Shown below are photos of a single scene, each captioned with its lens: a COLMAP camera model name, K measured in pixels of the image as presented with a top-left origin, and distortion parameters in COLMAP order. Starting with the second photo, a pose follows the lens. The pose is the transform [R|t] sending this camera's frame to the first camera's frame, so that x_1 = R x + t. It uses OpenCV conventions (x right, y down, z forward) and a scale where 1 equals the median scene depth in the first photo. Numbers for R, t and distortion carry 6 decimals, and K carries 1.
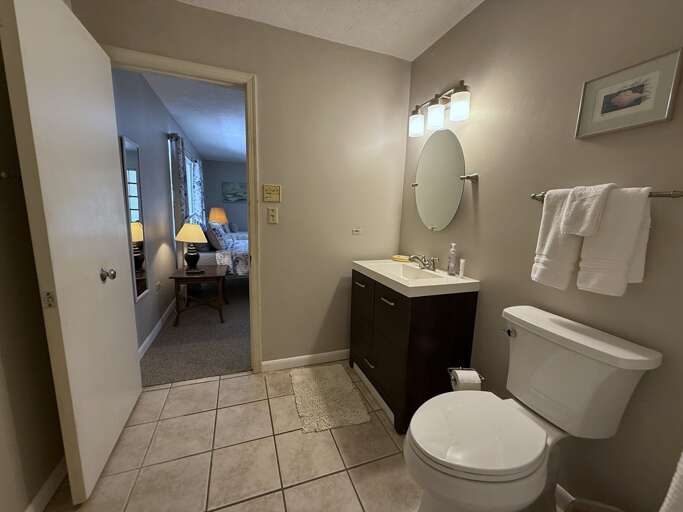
lens RADIAL K [[273.3, 0, 340.9], [0, 273.3, 255.1], [0, 0, 1]] dist [-0.000272, -0.000083]
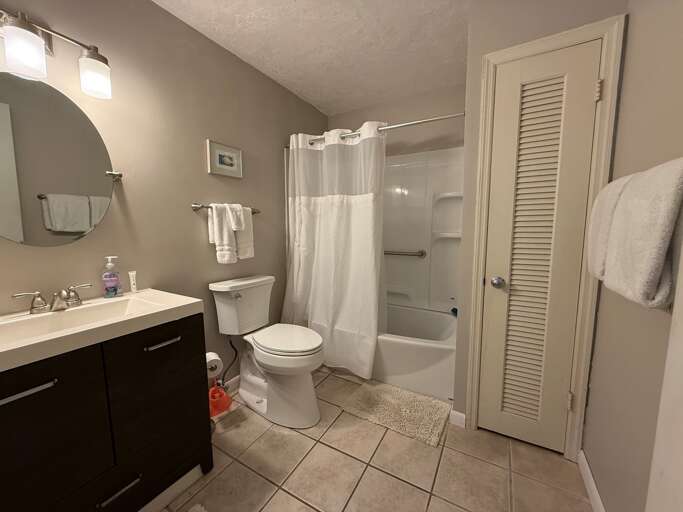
lens RADIAL K [[273.3, 0, 340.5], [0, 273.3, 256.4], [0, 0, 1]] dist [-0.000272, -0.000083]
pose [[-0.642865, -0.110795, 0.757924, -0.859173], [0.103171, 0.967942, 0.229005, -0.222655], [-0.759000, 0.225416, -0.610825, 1.419920]]
